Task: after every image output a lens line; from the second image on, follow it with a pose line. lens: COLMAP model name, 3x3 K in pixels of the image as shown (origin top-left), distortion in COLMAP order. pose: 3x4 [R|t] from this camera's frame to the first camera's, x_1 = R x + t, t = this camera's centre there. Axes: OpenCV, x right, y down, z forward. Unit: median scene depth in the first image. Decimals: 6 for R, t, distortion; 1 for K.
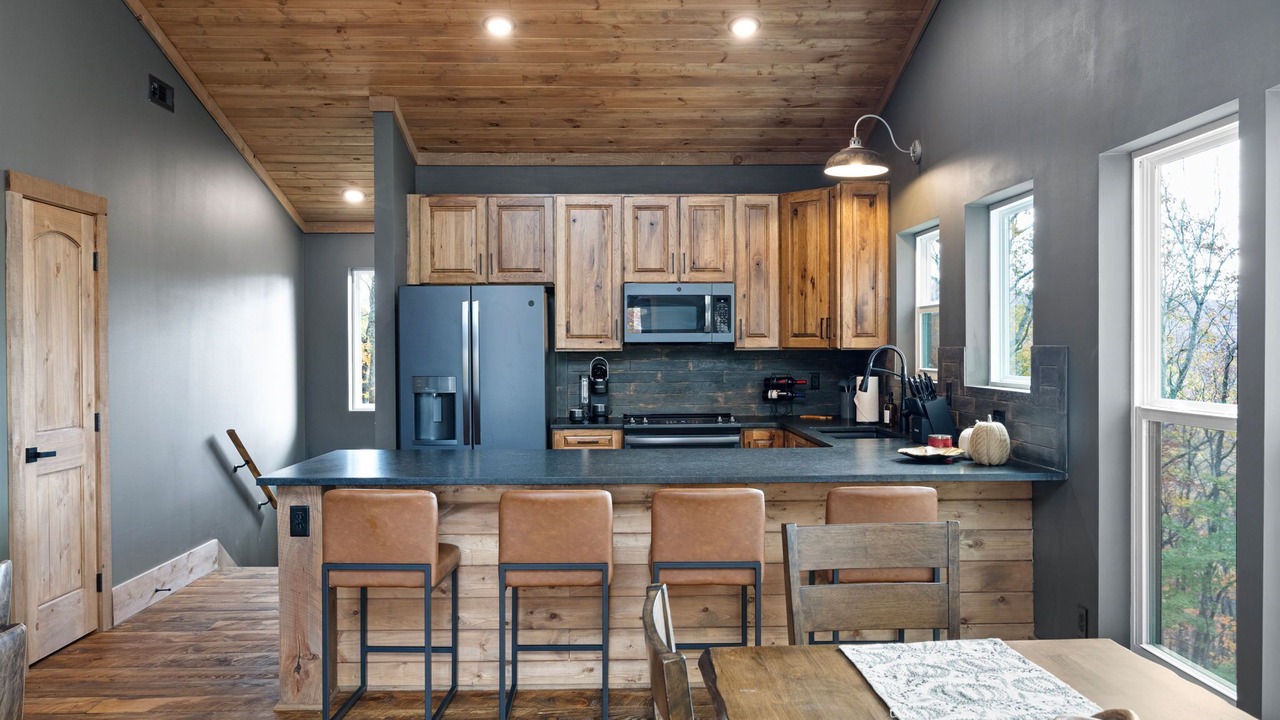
lens RADIAL K [[1024.5, 0, 638.6], [0, 1024.5, 355.8], [0, 0, 1]] dist [-0.003278, -0.014451]
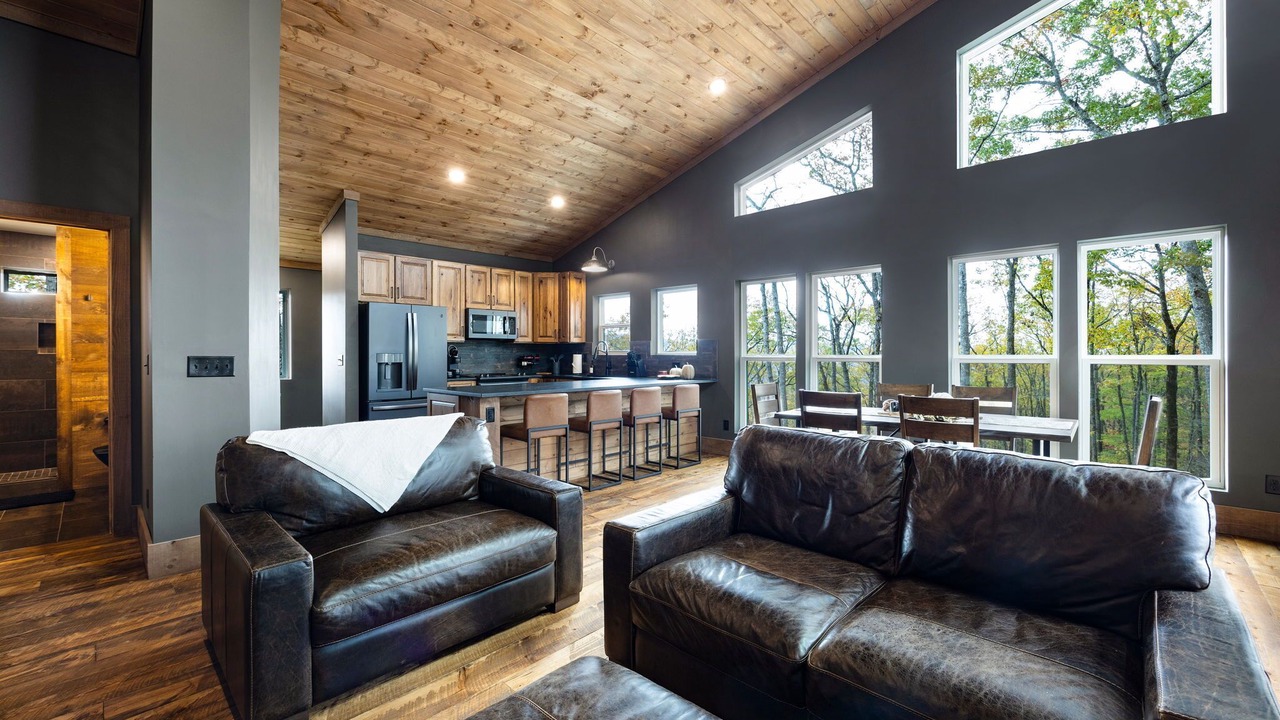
lens RADIAL K [[518.5, 0, 648.3], [0, 518.5, 355.6], [0, 0, 1]] dist [-0.002183, -0.000389]
pose [[0.701122, 0.000635, 0.713041, -0.492297], [0.003680, 0.999983, -0.004509, 0.027690], [-0.713032, 0.005786, 0.701107, 0.037107]]
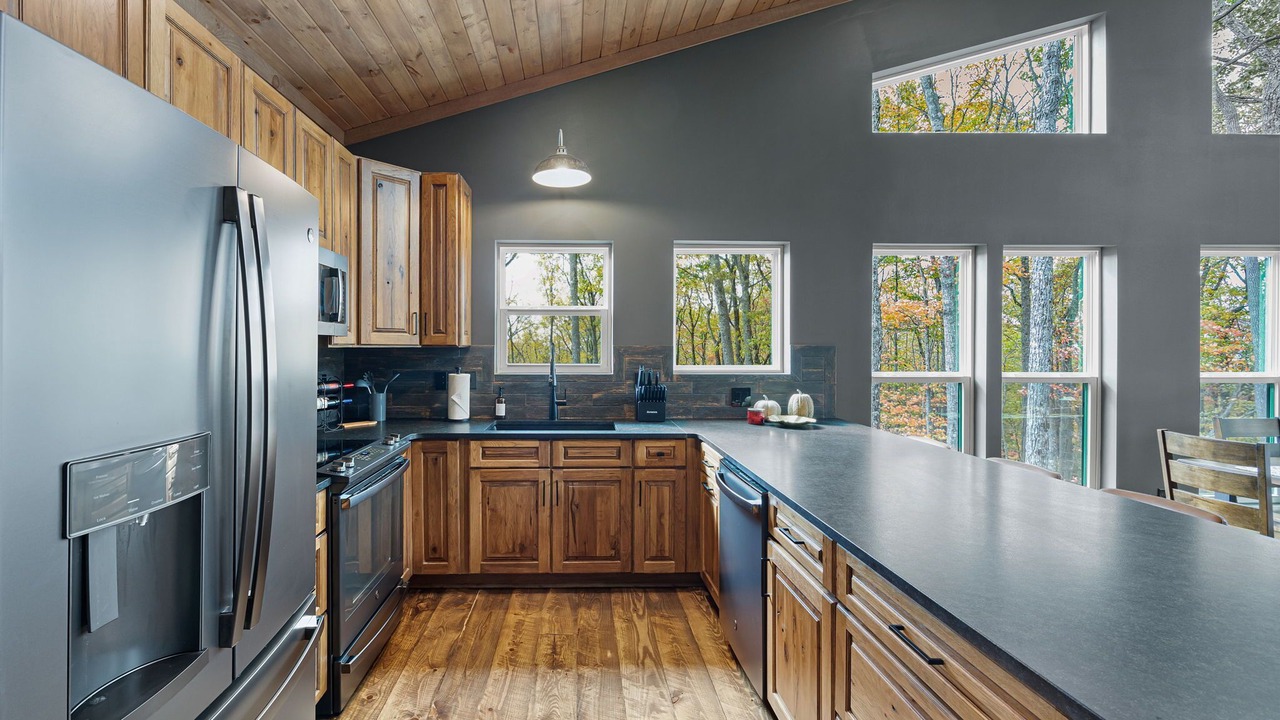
lens RADIAL K [[562.6, 0, 580.7], [0, 562.6, 351.3], [0, 0, 1]] dist [0.012945, 0.000084]
pose [[0.013568, -0.004193, 0.999899, -0.313704], [0.007451, 0.999964, 0.004092, -0.003009], [-0.999880, 0.007395, 0.013599, 0.827680]]
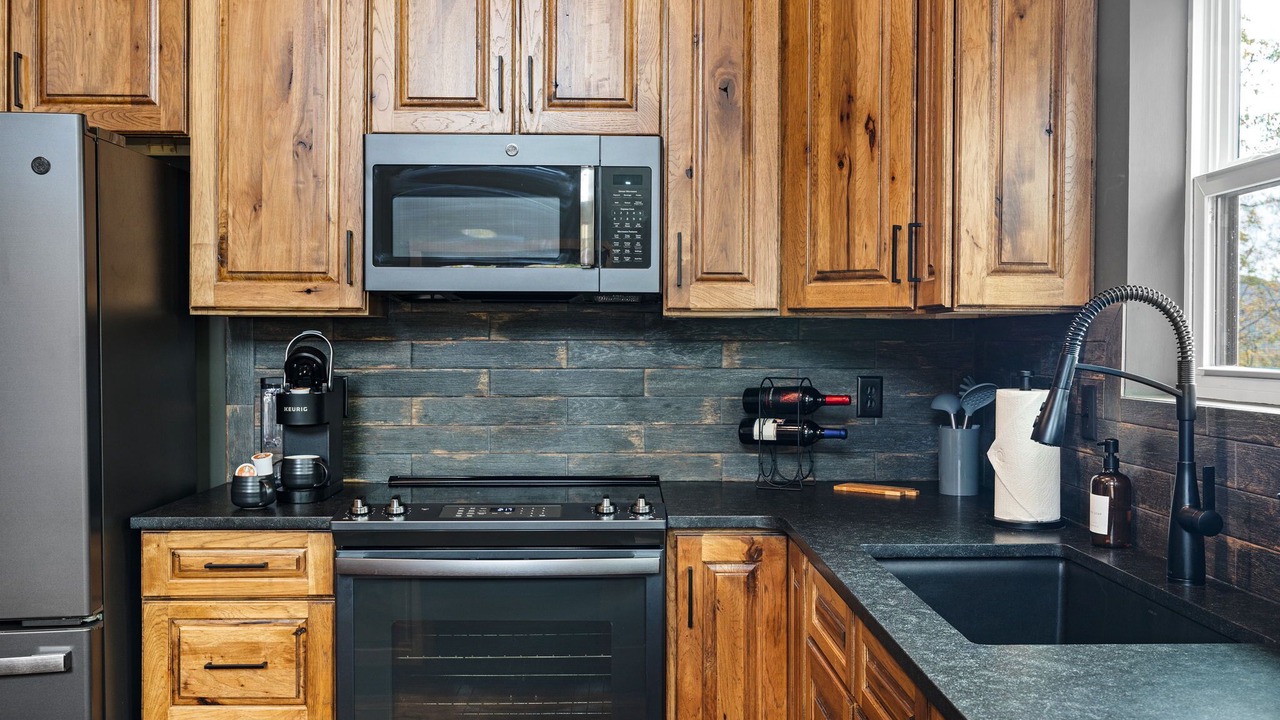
lens RADIAL K [[1177.9, 0, 651.2], [0, 1177.9, 352.8], [0, 0, 1]] dist [0.002061, 0.000000]
pose [[0.999973, 0.007259, -0.001521, 0.091469], [-0.007255, 0.999971, 0.002379, 0.007584], [0.001538, -0.002367, 0.999996, 0.570486]]
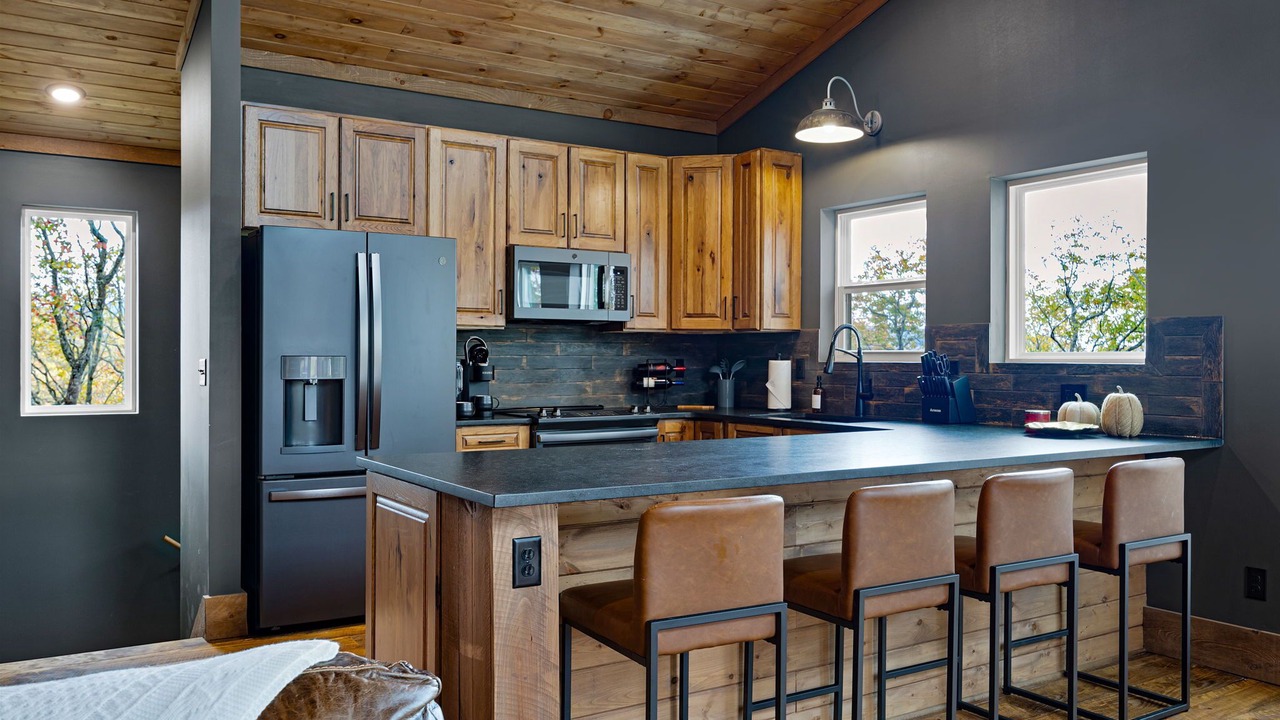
lens RADIAL K [[1024.5, 0, 657.3], [0, 1024.5, 360.7], [0, 0, 1]] dist [-0.003278, -0.014451]
pose [[0.846777, 0.004916, 0.531926, -0.349152], [-0.001665, 0.999977, -0.006590, 0.025664], [-0.531946, 0.004695, 0.846766, 0.254742]]
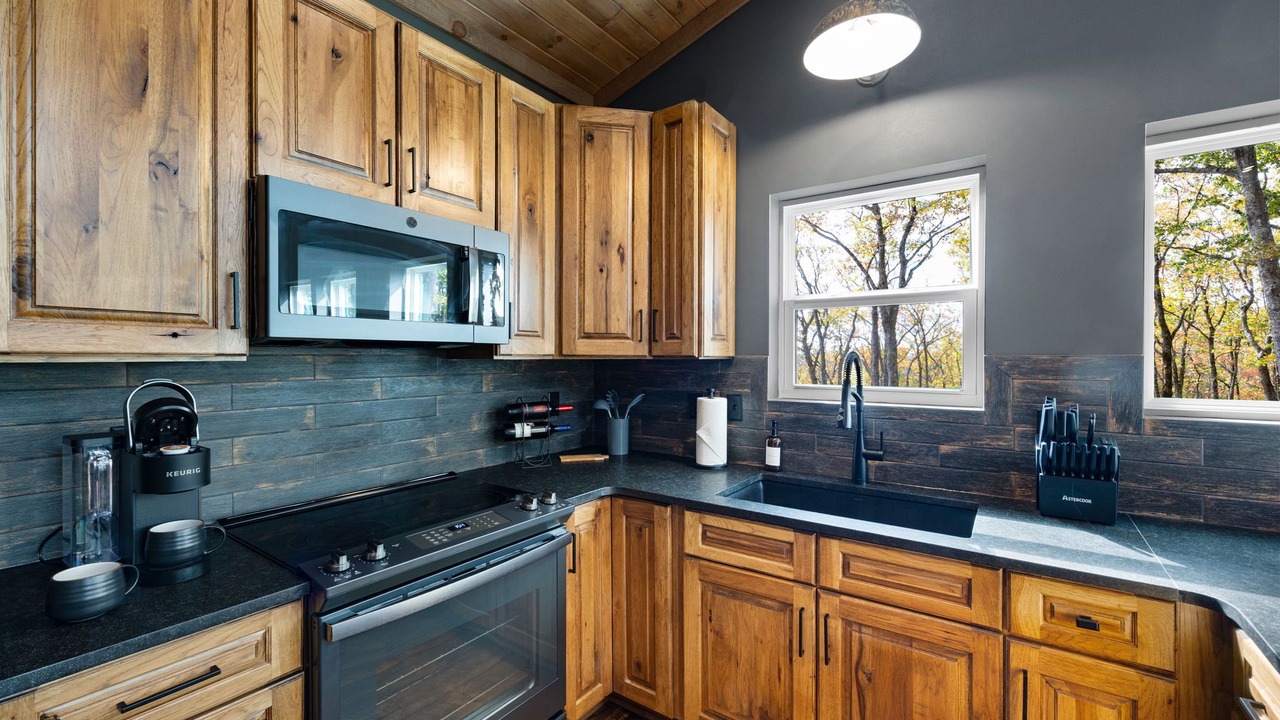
lens RADIAL K [[526.3, 0, 642.7], [0, 526.3, 359.8], [0, 0, 1]] dist [0.003886, 0.000616]
pose [[0.596028, -0.000250, 0.802963, -0.085033], [0.003844, 0.999989, -0.002541, -0.004259], [-0.802954, 0.004601, 0.596023, 0.783329]]
